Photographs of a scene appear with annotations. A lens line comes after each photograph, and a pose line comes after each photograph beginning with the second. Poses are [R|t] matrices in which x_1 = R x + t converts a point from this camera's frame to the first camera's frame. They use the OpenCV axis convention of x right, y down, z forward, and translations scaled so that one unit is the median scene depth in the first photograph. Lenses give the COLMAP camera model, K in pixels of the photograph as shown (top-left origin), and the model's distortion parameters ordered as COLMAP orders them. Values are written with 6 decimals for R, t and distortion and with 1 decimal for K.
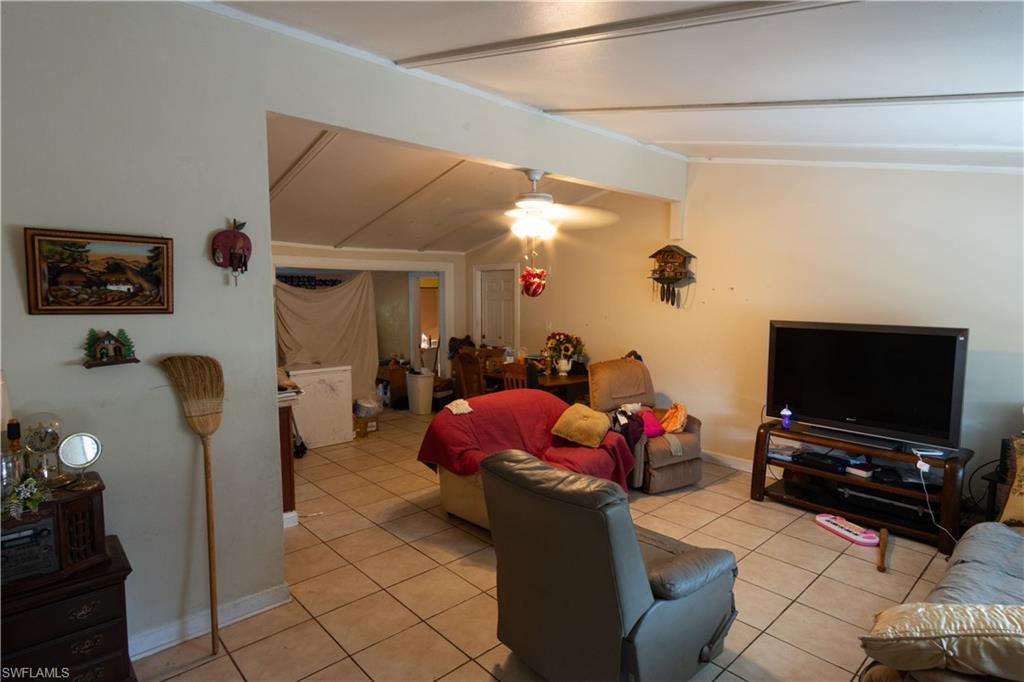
lens RADIAL K [[541.7, 0, 512.0], [0, 541.7, 341.0], [0, 0, 1]] dist [0.006897, 0.000357]
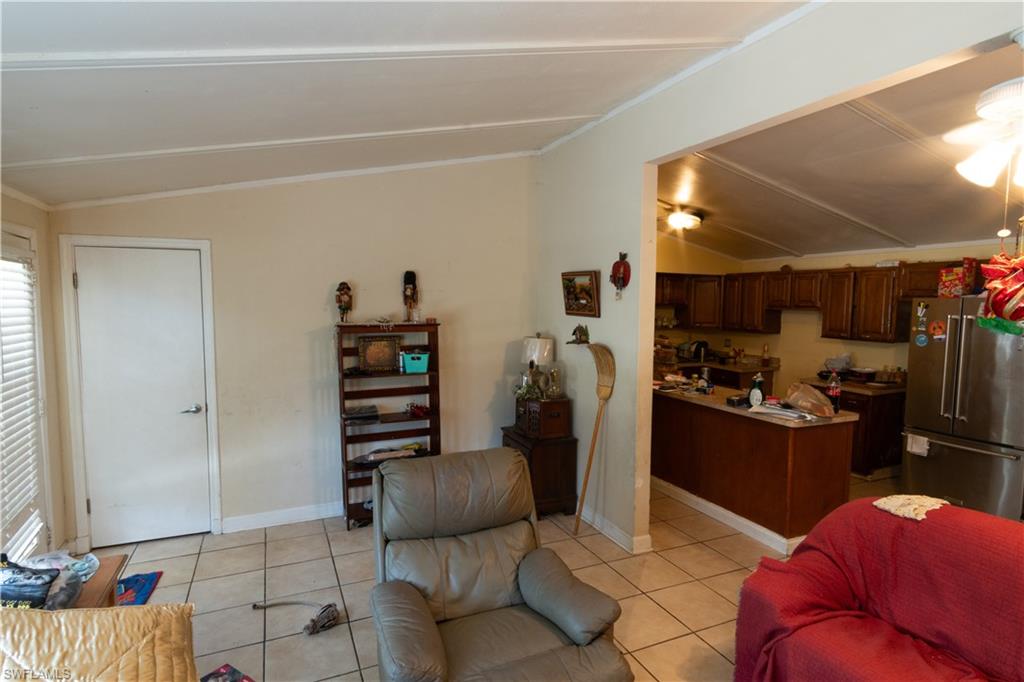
lens RADIAL K [[541.7, 0, 512.0], [0, 541.7, 341.0], [0, 0, 1]] dist [0.006897, 0.000357]
pose [[-0.322359, 0.066806, -0.944257, 0.984101], [-0.095766, 0.990087, 0.102742, -0.123299], [0.941761, 0.123548, -0.312766, 1.290218]]
